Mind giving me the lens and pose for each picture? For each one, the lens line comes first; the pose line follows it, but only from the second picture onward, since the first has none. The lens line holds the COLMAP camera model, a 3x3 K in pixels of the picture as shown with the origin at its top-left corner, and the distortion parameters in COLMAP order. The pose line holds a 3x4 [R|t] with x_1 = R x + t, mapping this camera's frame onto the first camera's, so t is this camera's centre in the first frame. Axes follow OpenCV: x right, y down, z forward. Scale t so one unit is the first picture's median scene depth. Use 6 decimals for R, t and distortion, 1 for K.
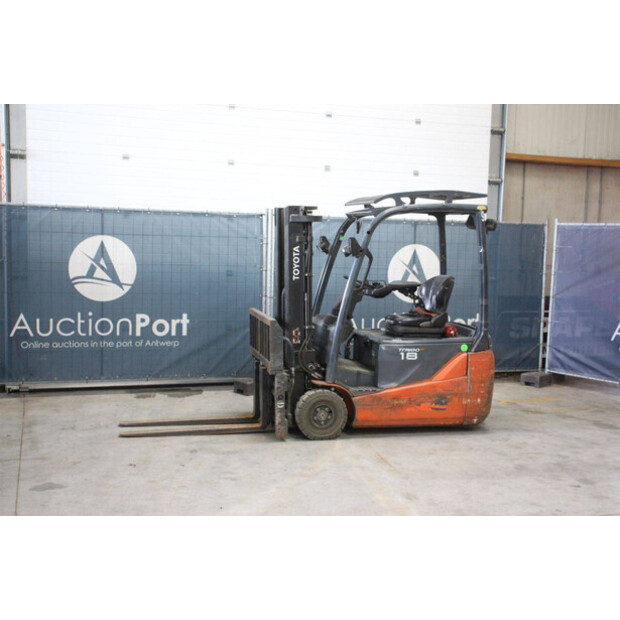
lens RADIAL K [[787.5, 0, 309.4], [0, 787.5, 313.0], [0, 0, 1]] dist [0.021496, 0.000000]
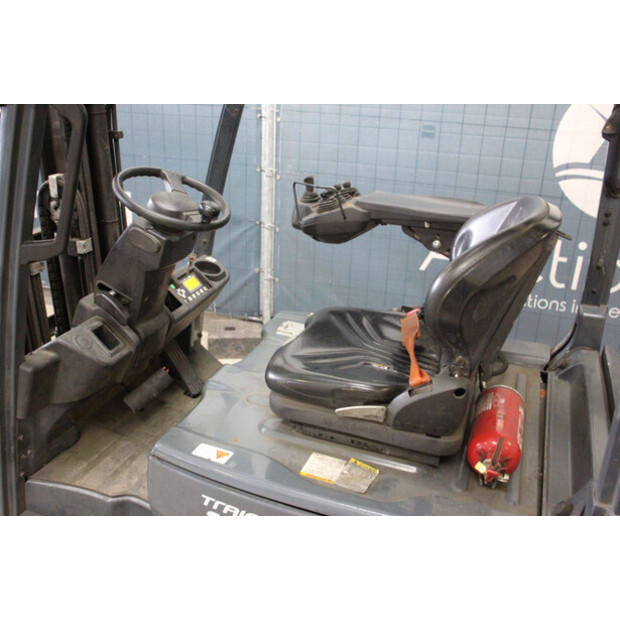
lens RADIAL K [[608.4, 0, 309.1], [0, 608.4, 309.0], [0, 0, 1]] dist [-0.055591, 0.000000]
pose [[0.827134, 0.222121, -0.516248, 0.210438], [-0.064675, 0.950100, 0.305167, -0.066809], [0.558271, -0.219025, 0.800226, 0.807146]]
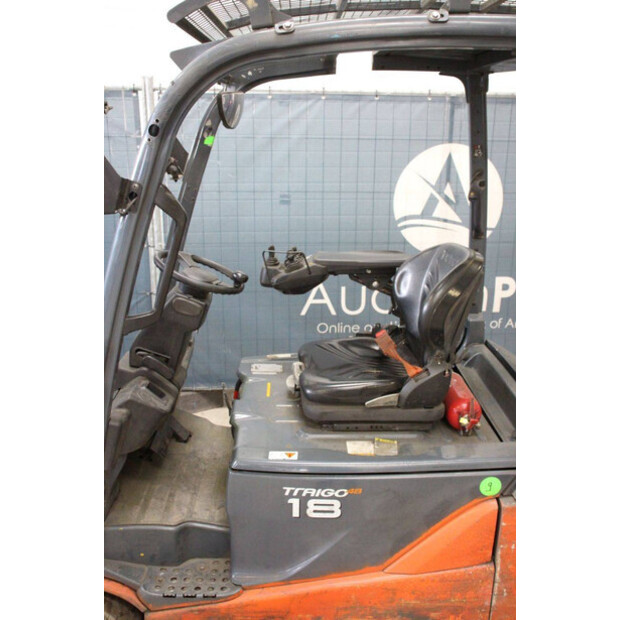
lens RADIAL K [[633.8, 0, 312.8], [0, 633.8, 306.5], [0, 0, 1]] dist [-0.051819, 0.000000]
pose [[0.979247, 0.043328, -0.197983, 0.161385], [-0.004770, 0.981536, 0.191218, -0.074790], [0.202612, -0.186305, 0.961373, 0.698614]]
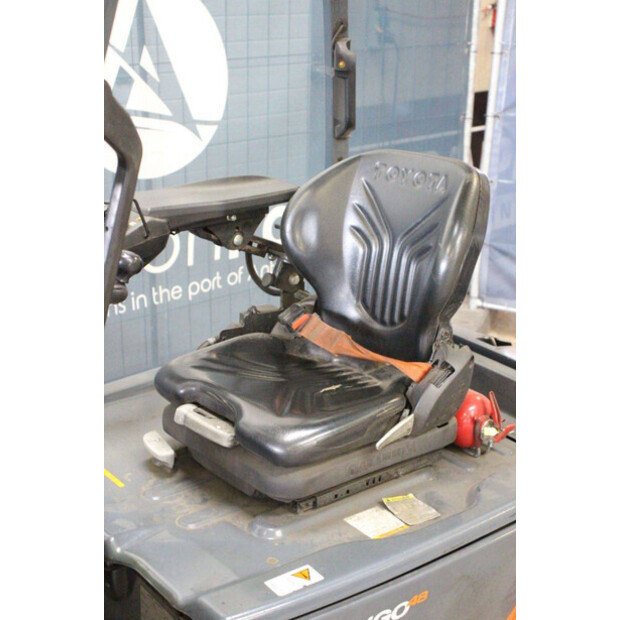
lens RADIAL K [[1027.1, 0, 313.5], [0, 1027.1, 313.7], [0, 0, 1]] dist [0.223418, 0.000000]
pose [[0.908831, -0.144679, 0.391272, 0.028667], [0.041110, 0.964430, 0.261124, -0.079969], [-0.415134, -0.221232, 0.882451, 0.743528]]
